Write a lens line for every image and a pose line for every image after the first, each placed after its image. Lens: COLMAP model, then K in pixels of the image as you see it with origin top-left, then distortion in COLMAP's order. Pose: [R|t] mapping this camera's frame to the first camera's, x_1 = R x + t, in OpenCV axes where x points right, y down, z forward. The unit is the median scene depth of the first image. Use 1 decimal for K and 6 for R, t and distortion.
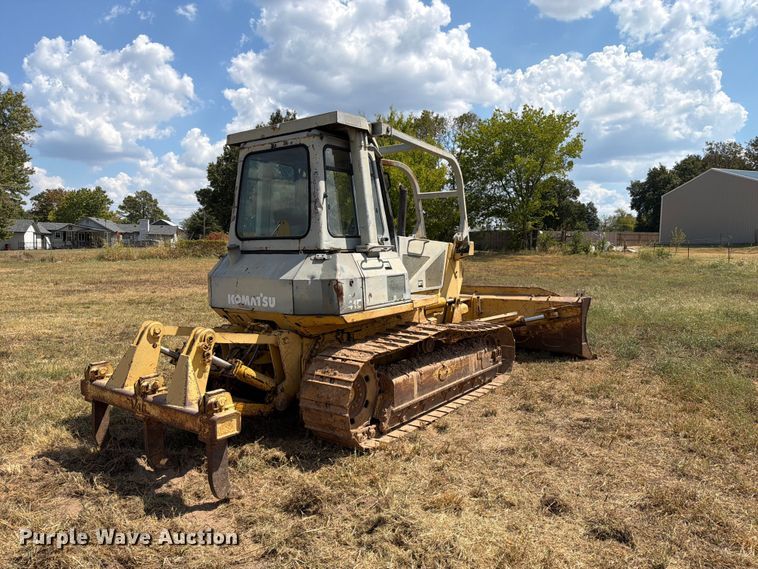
lens RADIAL K [[534.0, 0, 379.6], [0, 534.0, 287.8], [0, 0, 1]] dist [0.025367, -0.034013]
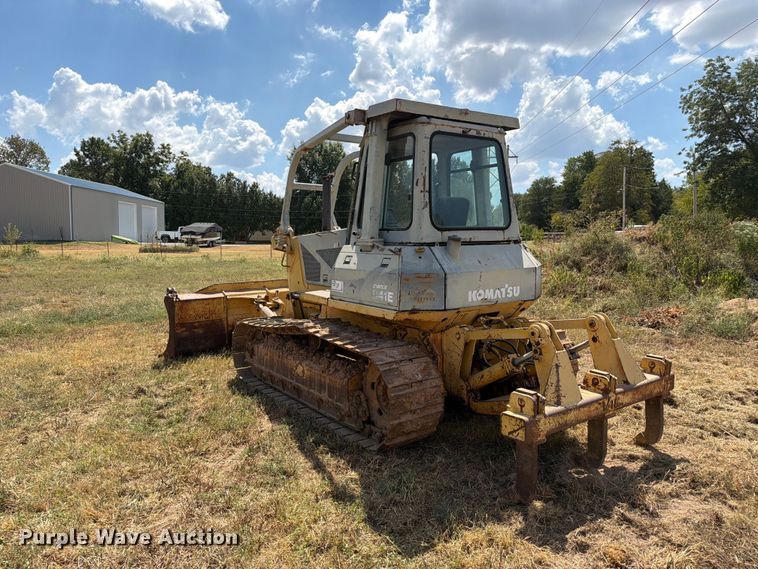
lens RADIAL K [[534.0, 0, 375.2], [0, 534.0, 286.6], [0, 0, 1]] dist [0.025367, -0.034013]
pose [[0.302305, -0.078305, 0.949990, -0.153248], [0.076795, 0.995381, 0.057609, -0.007651], [-0.950113, 0.055539, 0.306922, 0.115099]]
